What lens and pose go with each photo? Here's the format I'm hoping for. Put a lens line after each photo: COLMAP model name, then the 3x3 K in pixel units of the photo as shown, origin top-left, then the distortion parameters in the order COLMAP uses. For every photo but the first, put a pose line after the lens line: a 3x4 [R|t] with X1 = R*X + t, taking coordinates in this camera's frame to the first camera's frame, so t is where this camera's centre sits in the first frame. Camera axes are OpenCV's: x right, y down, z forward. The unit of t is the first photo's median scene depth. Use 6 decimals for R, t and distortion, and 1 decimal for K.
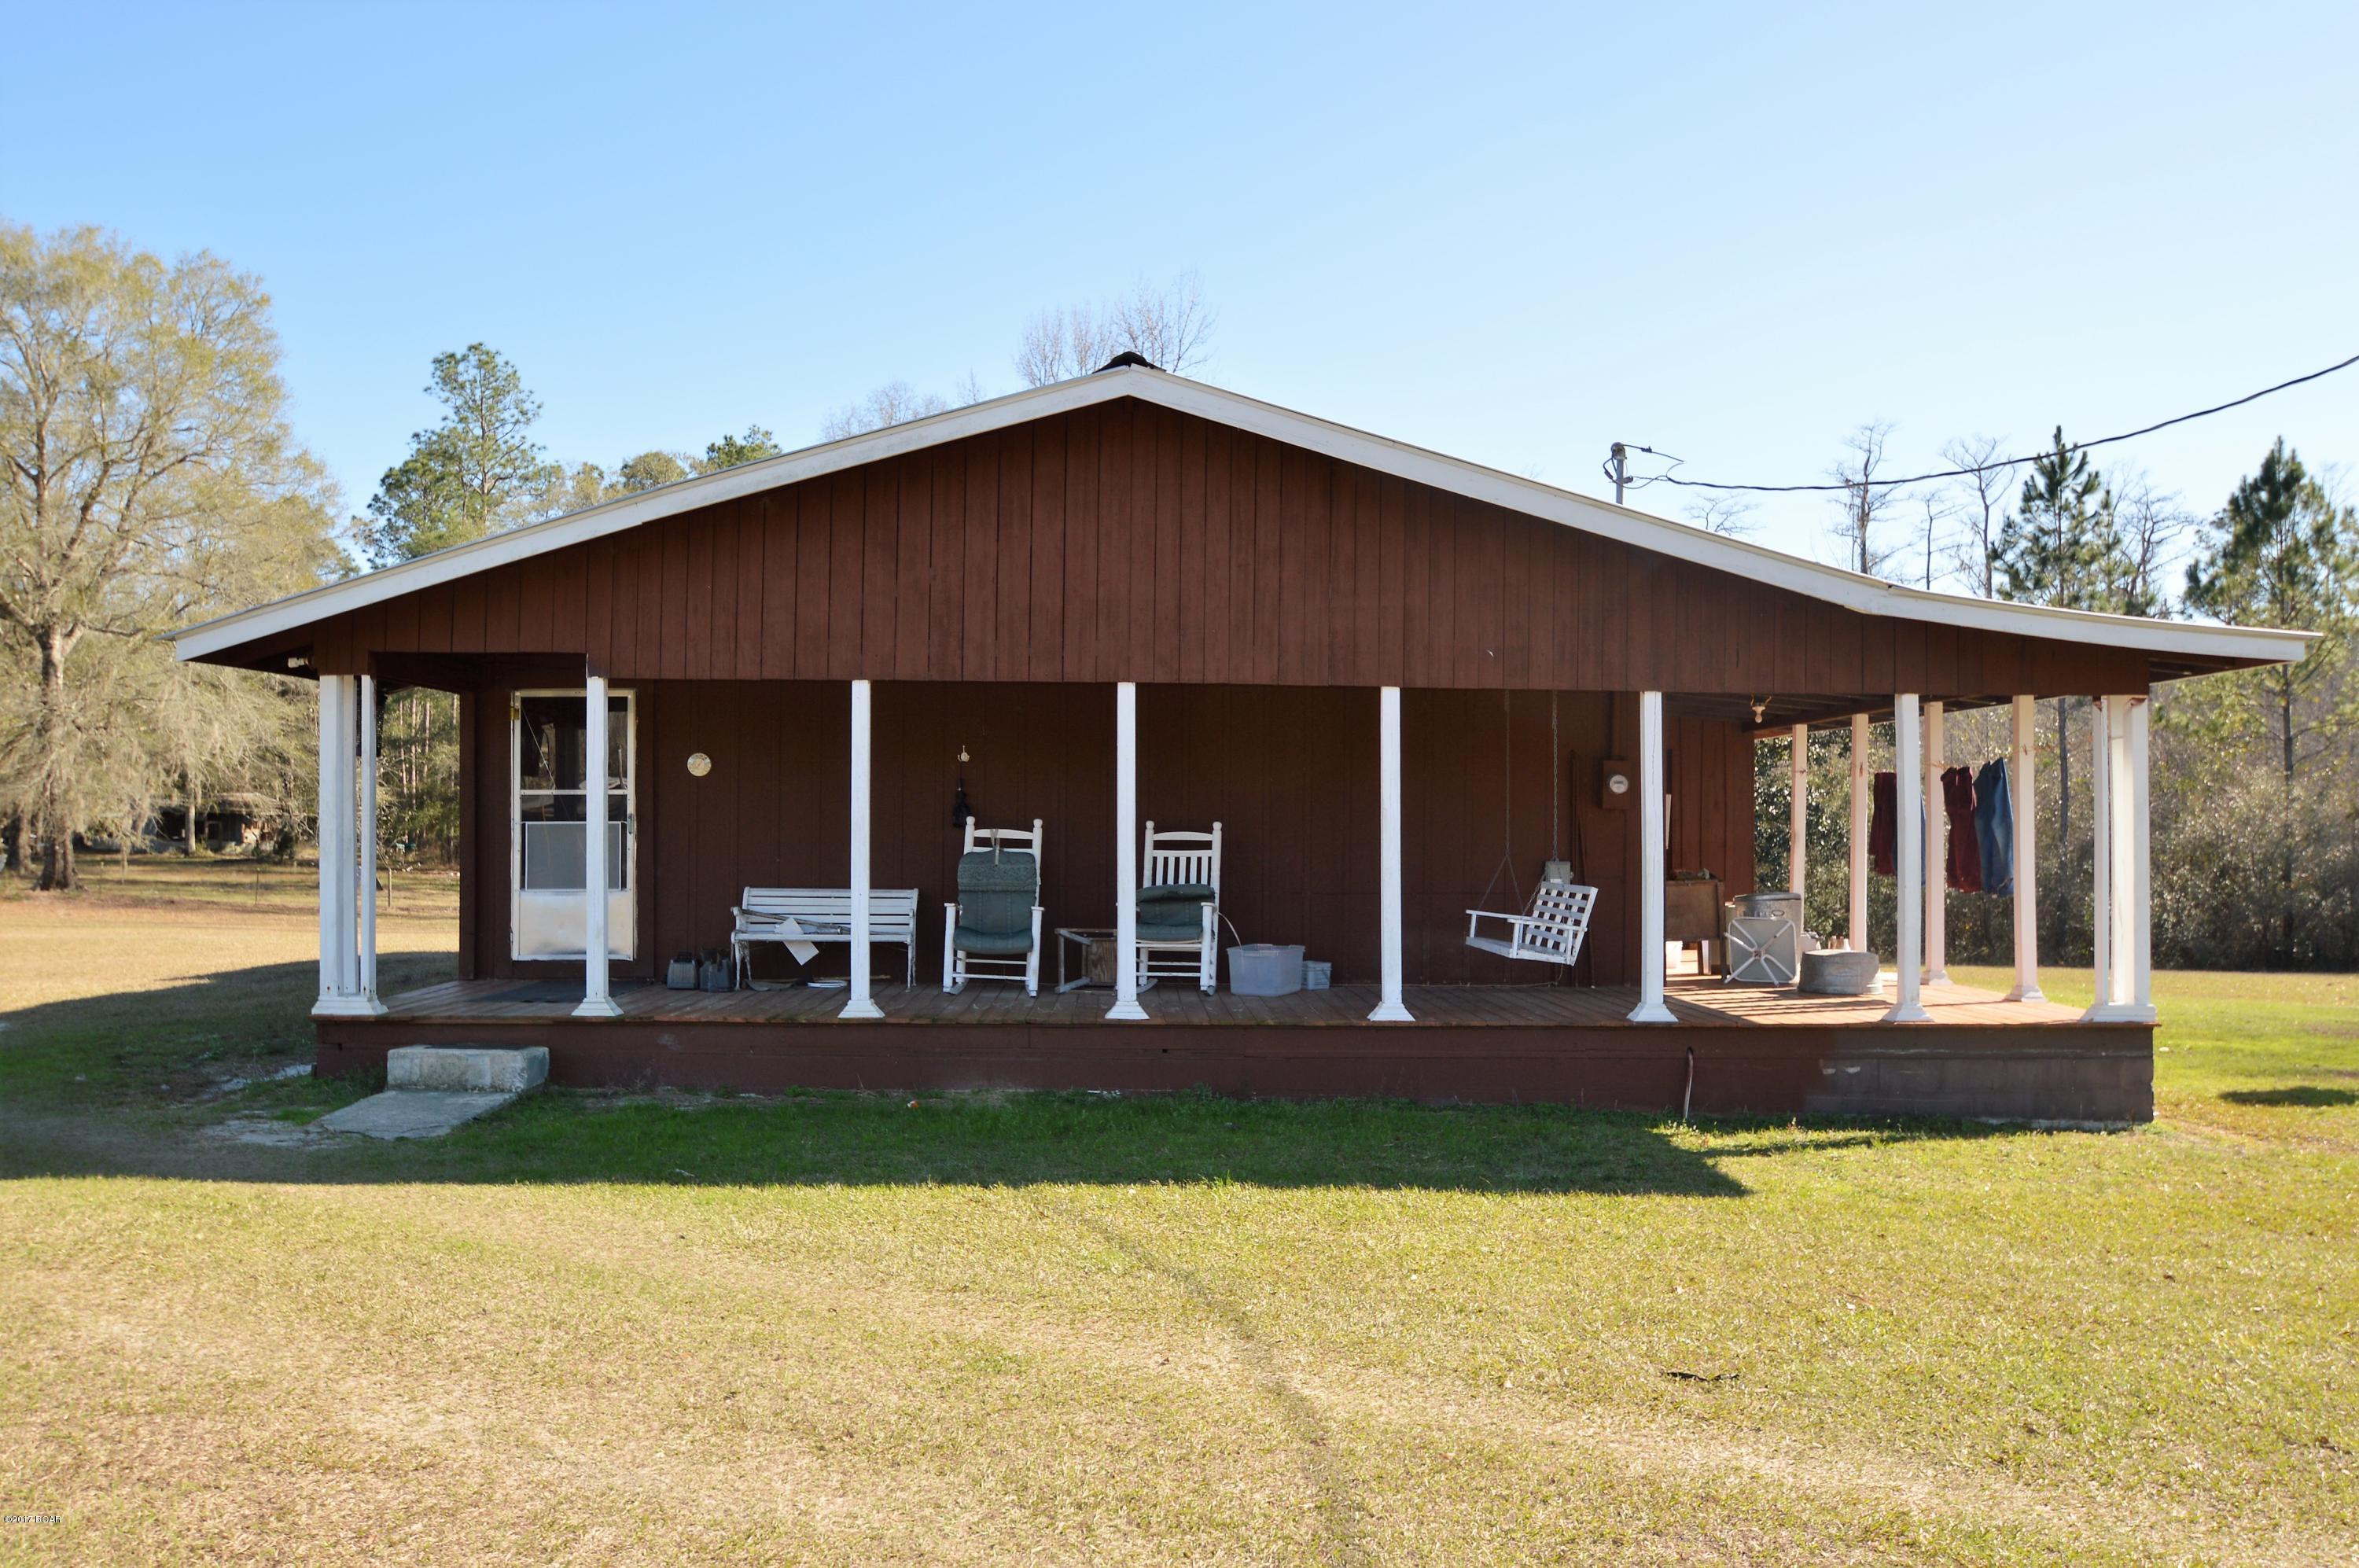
lens RADIAL K [[1841.7, 0, 1179.5], [0, 1841.7, 784.0], [0, 0, 1]] dist [-0.029775, -0.007423]
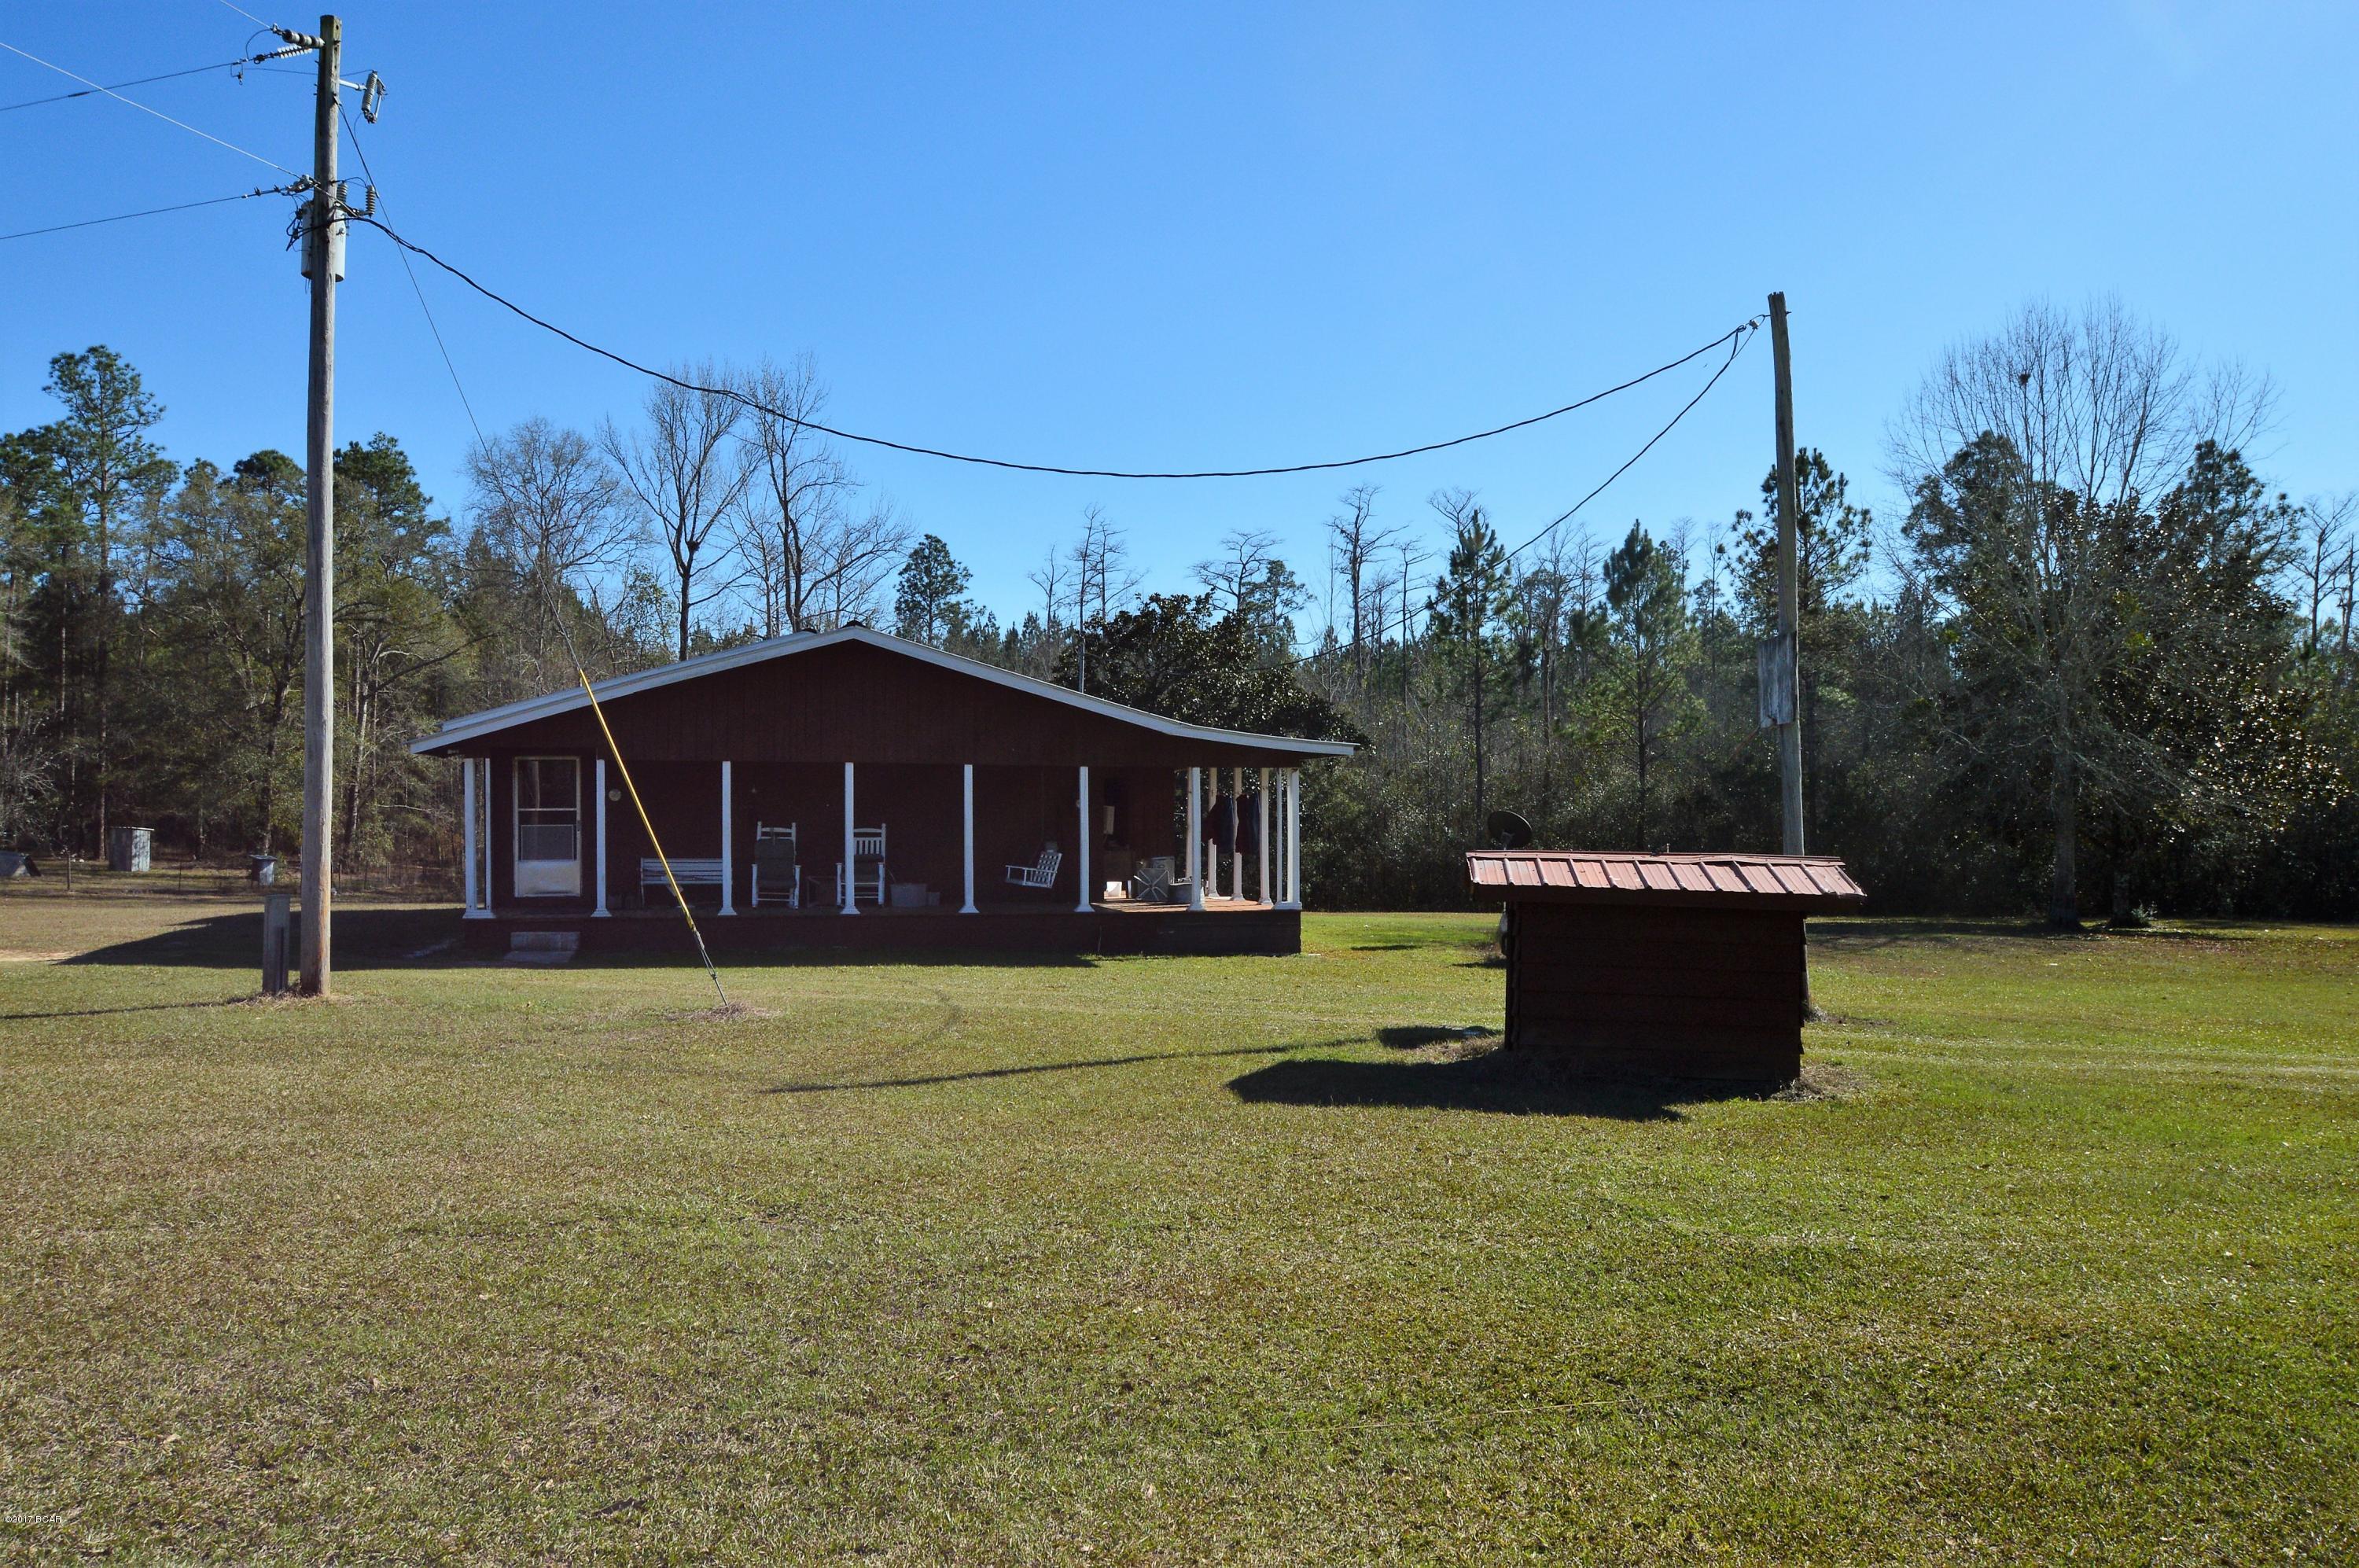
lens RADIAL K [[1841.7, 0, 1179.5], [0, 1841.7, 784.0], [0, 0, 1]] dist [-0.029775, -0.007423]
pose [[0.974955, -0.002306, 0.222392, -0.121767], [-0.000151, 0.999939, 0.011033, -0.048738], [-0.222403, -0.010790, 0.974895, -1.132450]]
